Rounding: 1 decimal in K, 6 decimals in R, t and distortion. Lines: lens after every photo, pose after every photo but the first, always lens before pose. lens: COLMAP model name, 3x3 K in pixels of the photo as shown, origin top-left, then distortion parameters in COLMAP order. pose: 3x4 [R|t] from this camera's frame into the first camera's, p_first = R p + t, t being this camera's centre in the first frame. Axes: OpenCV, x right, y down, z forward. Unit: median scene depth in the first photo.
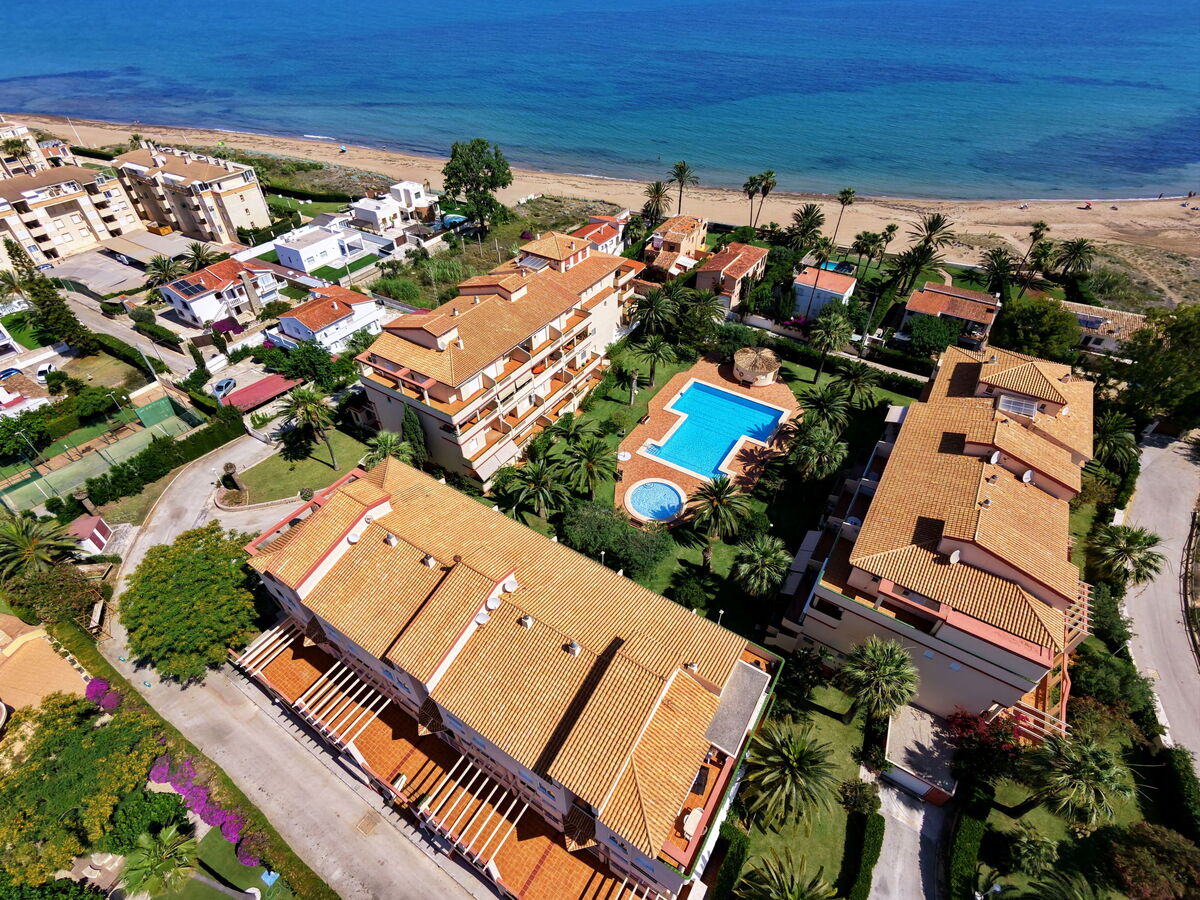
lens RADIAL K [[573.7, 0, 600.0], [0, 573.7, 450.0], [0, 0, 1]] dist [0.000998, 0.001067]
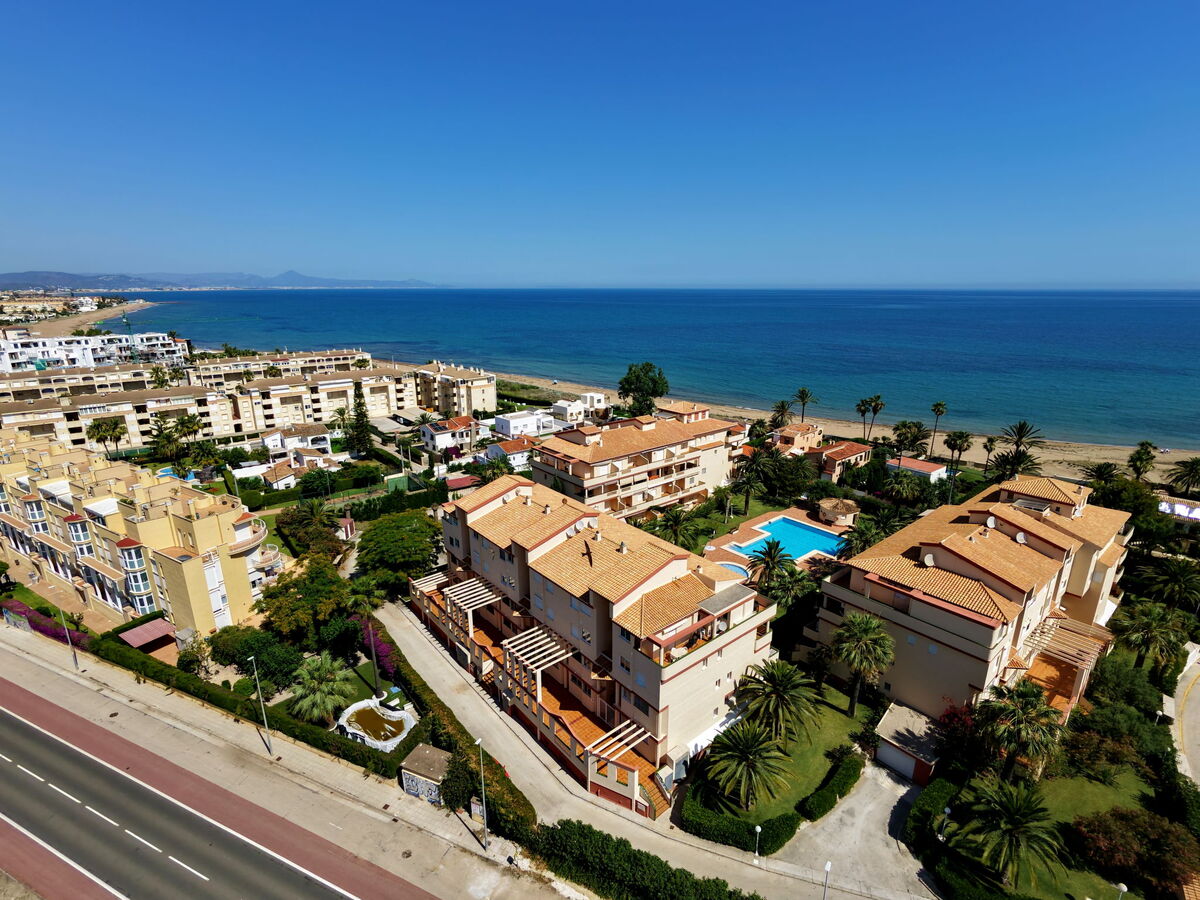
lens RADIAL K [[573.7, 0, 600.0], [0, 573.7, 450.0], [0, 0, 1]] dist [0.000998, 0.001067]
pose [[0.953269, 0.085085, -0.289896, 0.110903], [-0.201807, 0.893398, -0.401391, 0.259153], [0.224840, 0.441136, 0.868819, -0.158088]]
